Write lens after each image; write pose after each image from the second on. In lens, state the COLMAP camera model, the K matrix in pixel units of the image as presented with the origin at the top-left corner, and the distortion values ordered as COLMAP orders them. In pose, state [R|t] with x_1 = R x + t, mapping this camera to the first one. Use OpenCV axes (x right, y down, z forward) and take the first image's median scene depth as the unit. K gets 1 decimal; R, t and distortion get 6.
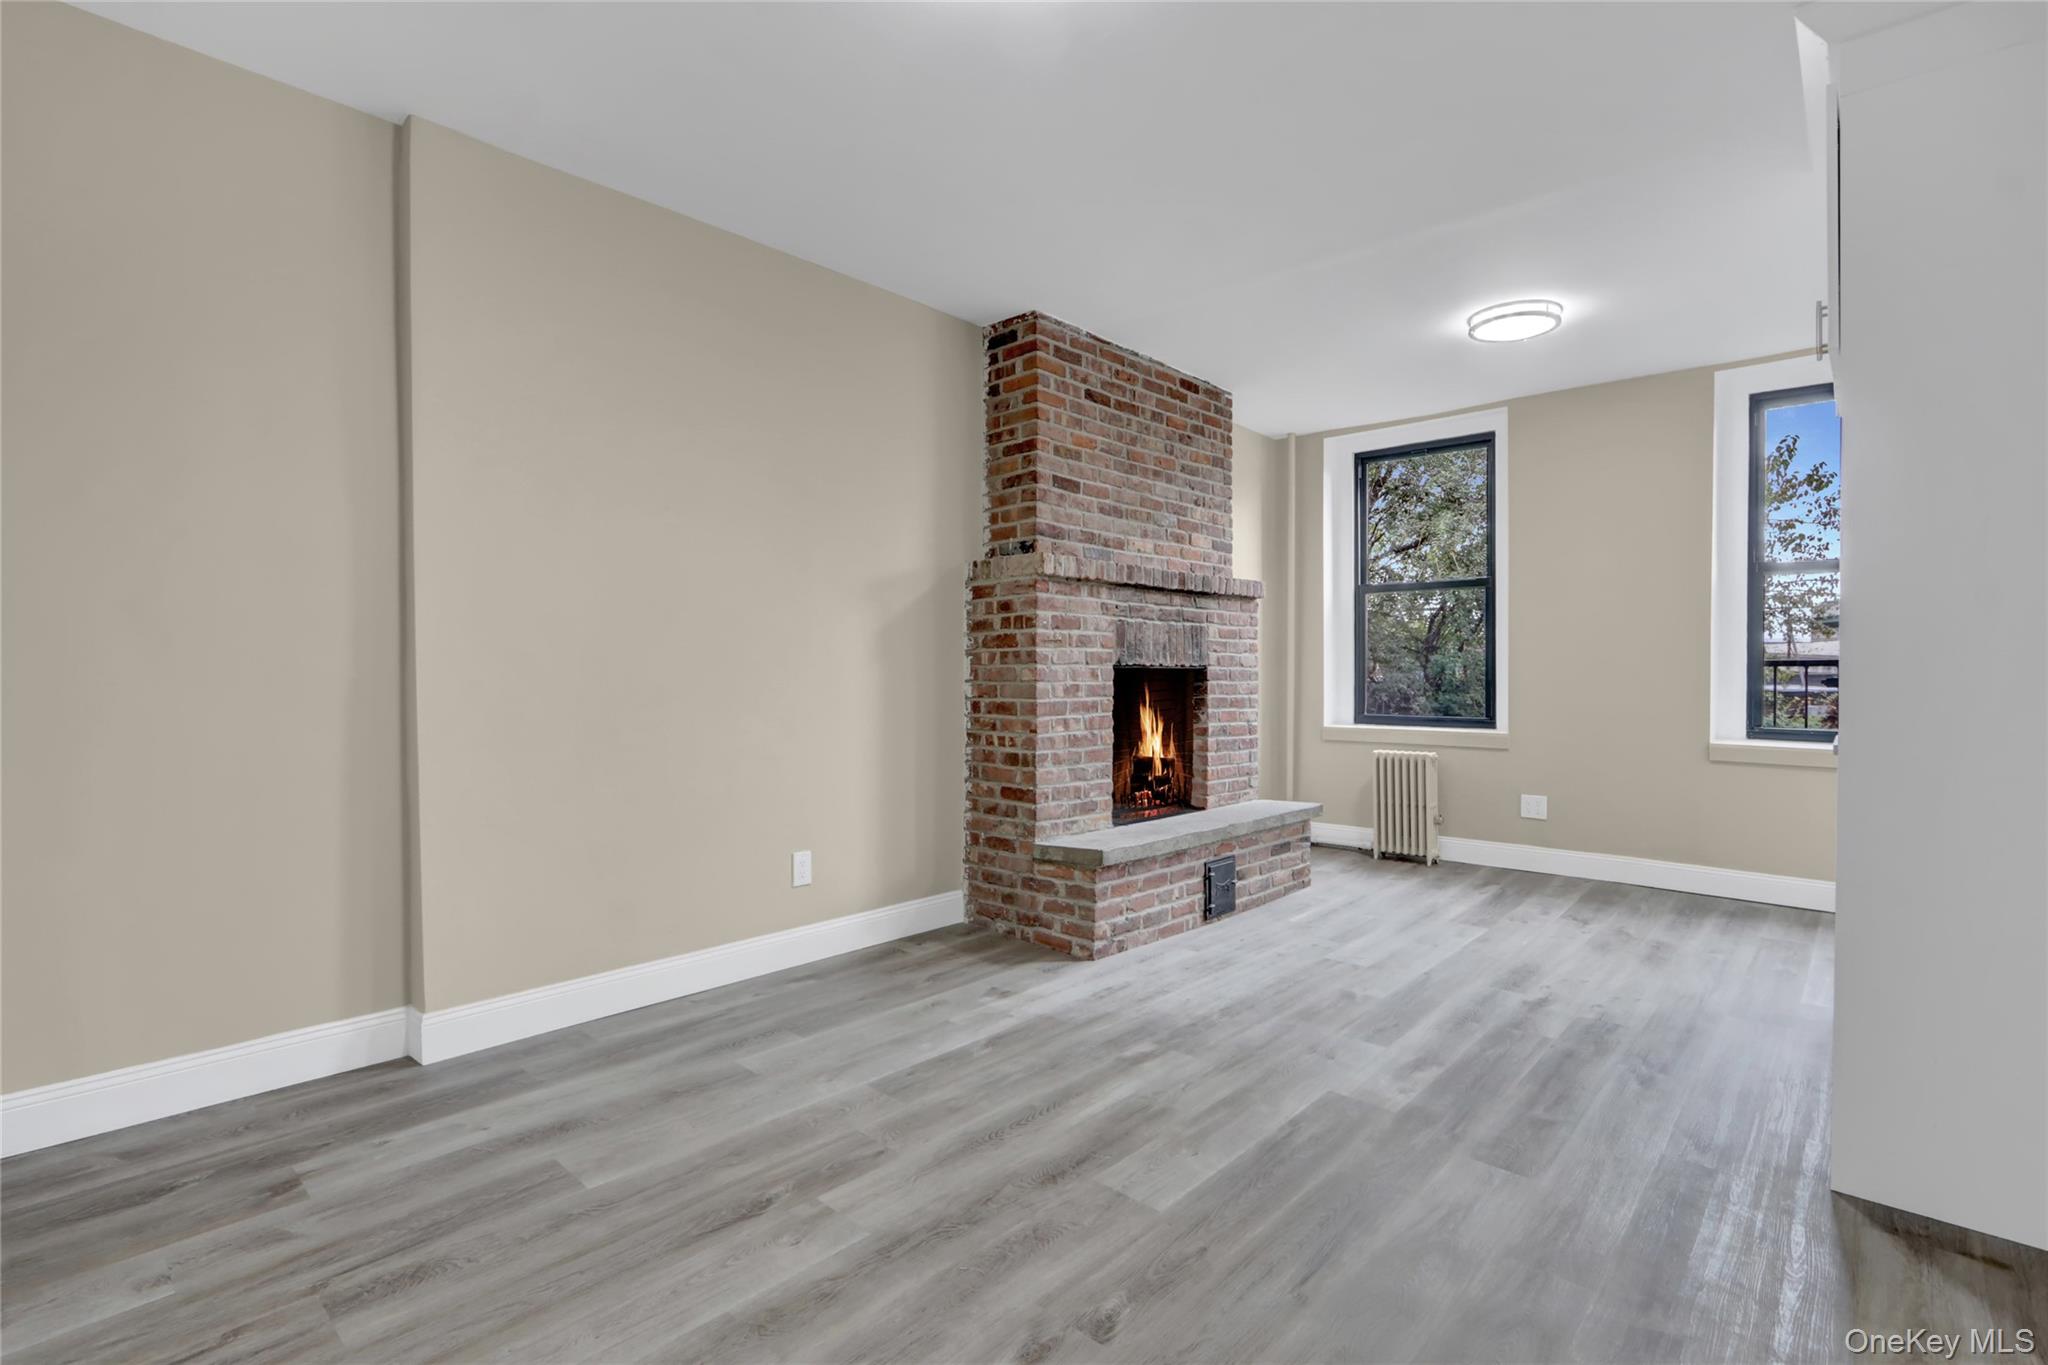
lens RADIAL K [[952.6, 0, 1012.0], [0, 952.6, 655.1], [0, 0, 1]] dist [-0.011909, 0.003656]
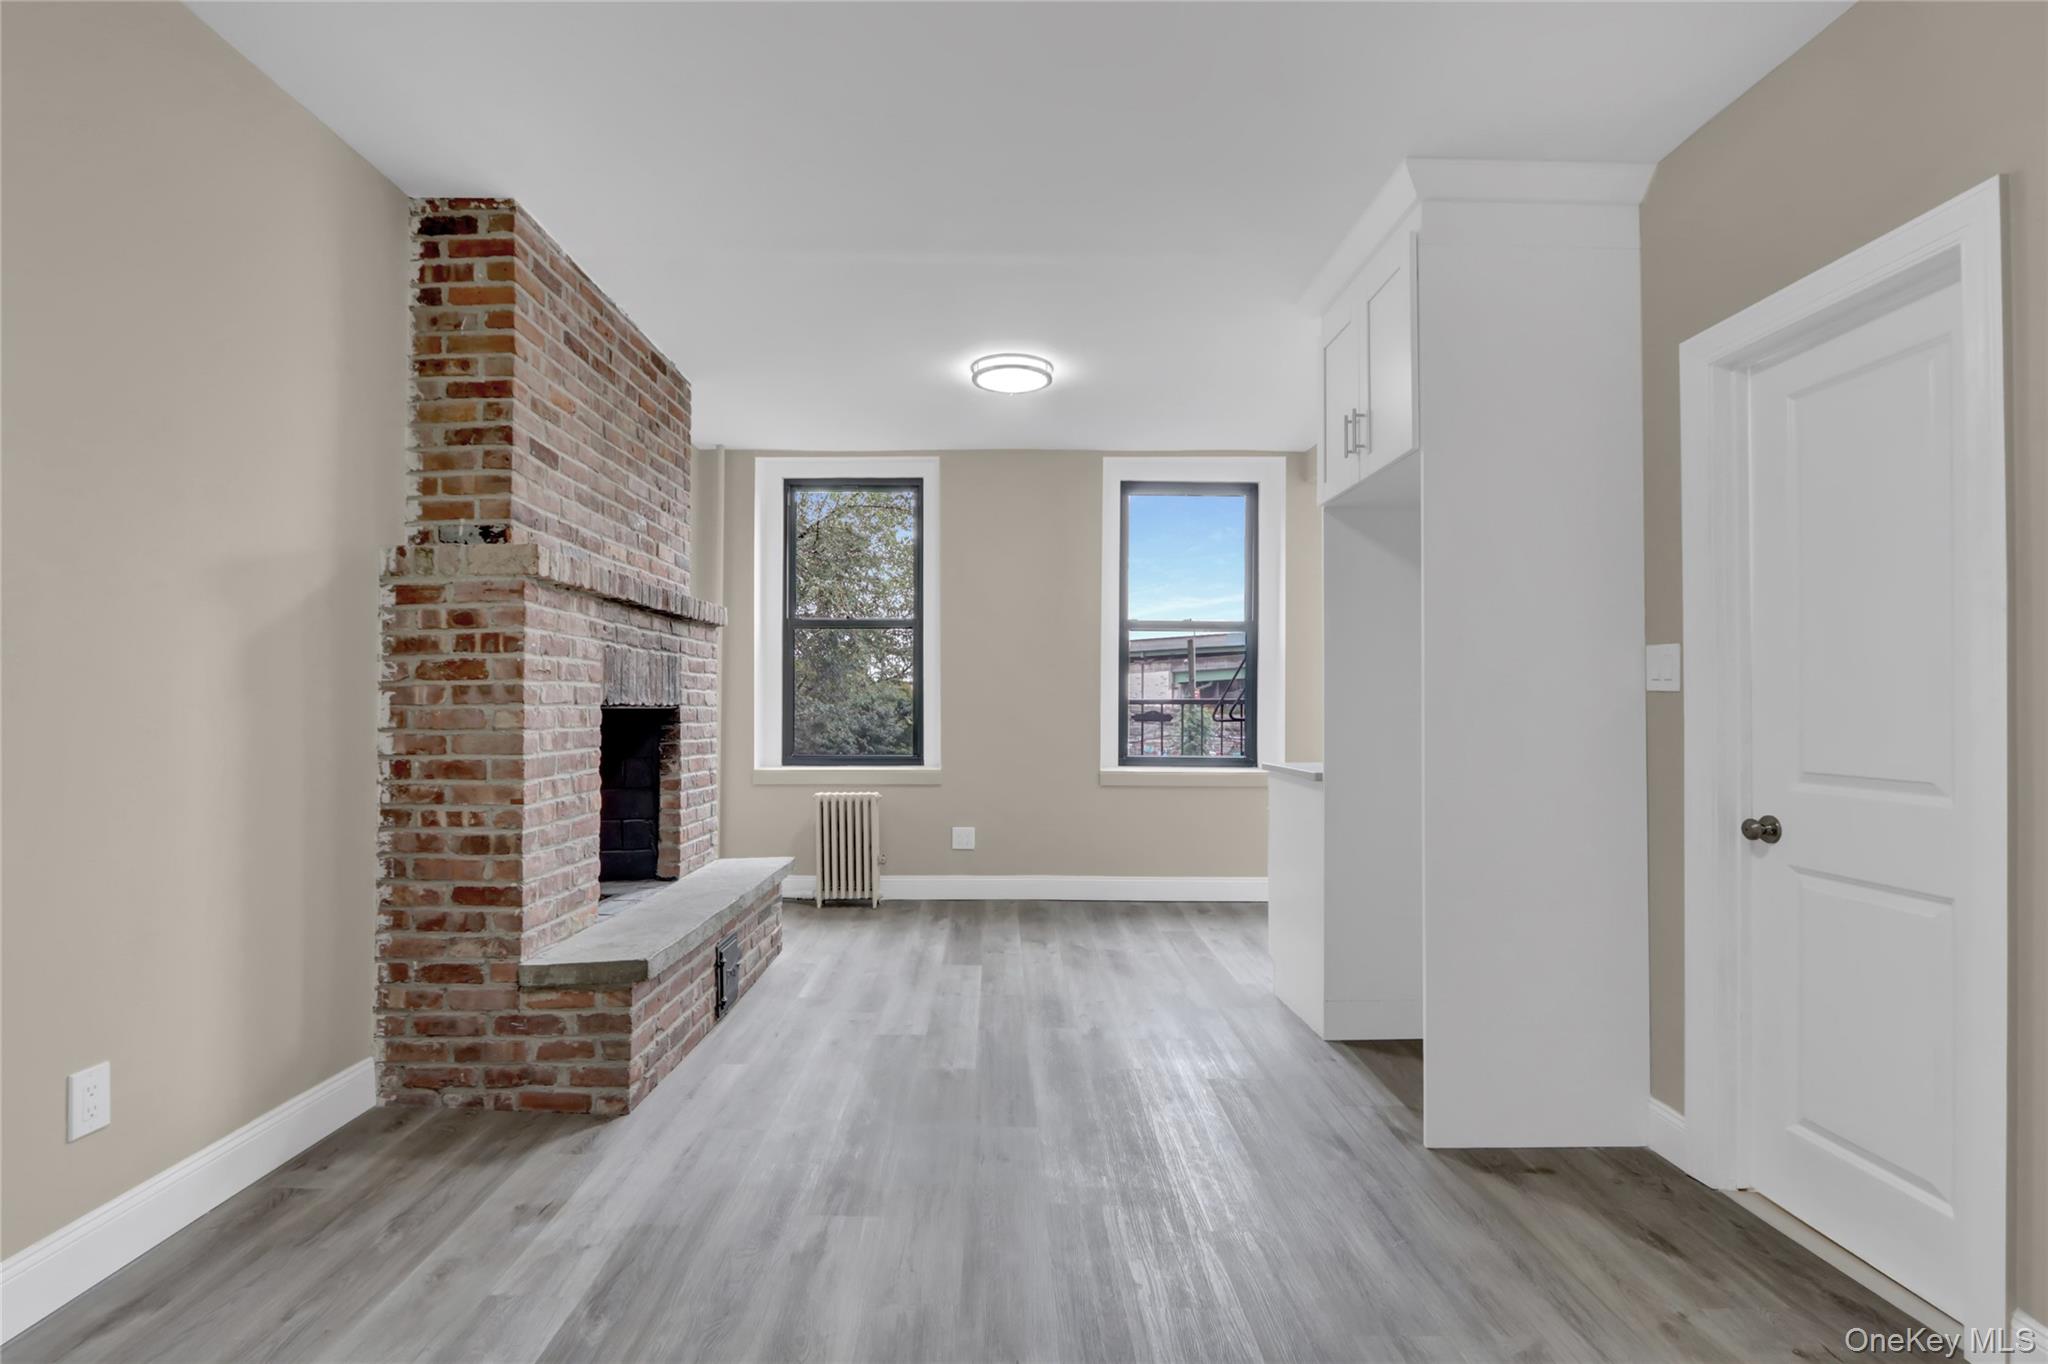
lens RADIAL K [[952.6, 0, 1005.0], [0, 952.6, 681.0], [0, 0, 1]] dist [-0.011909, 0.003656]
pose [[0.738697, 0.014843, 0.673874, -0.169187], [-0.007788, 0.999879, -0.013487, -0.000712], [-0.673992, 0.004715, 0.738723, 0.237137]]
